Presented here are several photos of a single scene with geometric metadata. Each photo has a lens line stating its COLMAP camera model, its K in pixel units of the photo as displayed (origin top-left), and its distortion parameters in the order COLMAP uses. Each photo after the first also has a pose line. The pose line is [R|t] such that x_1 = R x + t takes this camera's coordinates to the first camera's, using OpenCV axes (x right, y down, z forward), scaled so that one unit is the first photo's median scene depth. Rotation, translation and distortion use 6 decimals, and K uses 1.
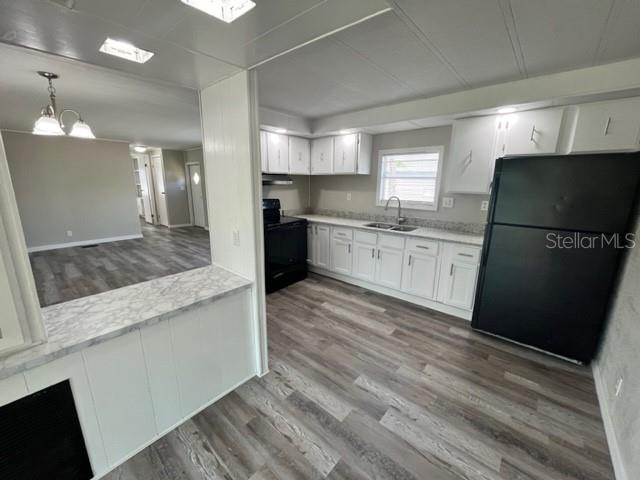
lens RADIAL K [[263.1, 0, 317.9], [0, 263.1, 238.0], [0, 0, 1]] dist [-0.000834, -0.000071]
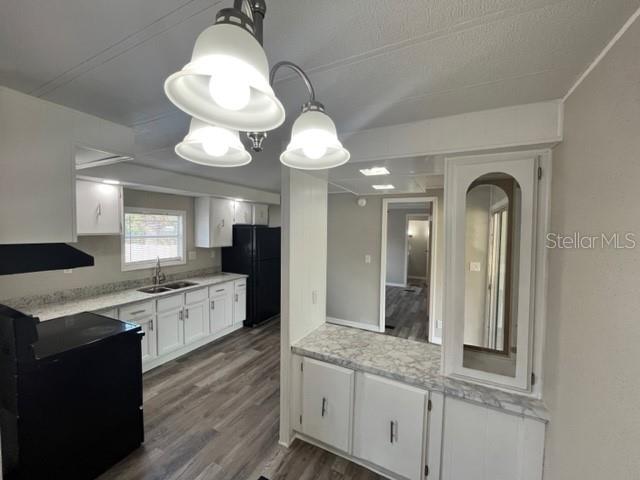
lens RADIAL K [[263.1, 0, 319.5], [0, 263.1, 237.6], [0, 0, 1]] dist [-0.000834, -0.000071]
pose [[-0.249953, -0.044085, 0.967254, -0.961751], [0.191941, 0.976882, 0.094124, -0.246096], [-0.949043, 0.209183, -0.235713, 0.789805]]
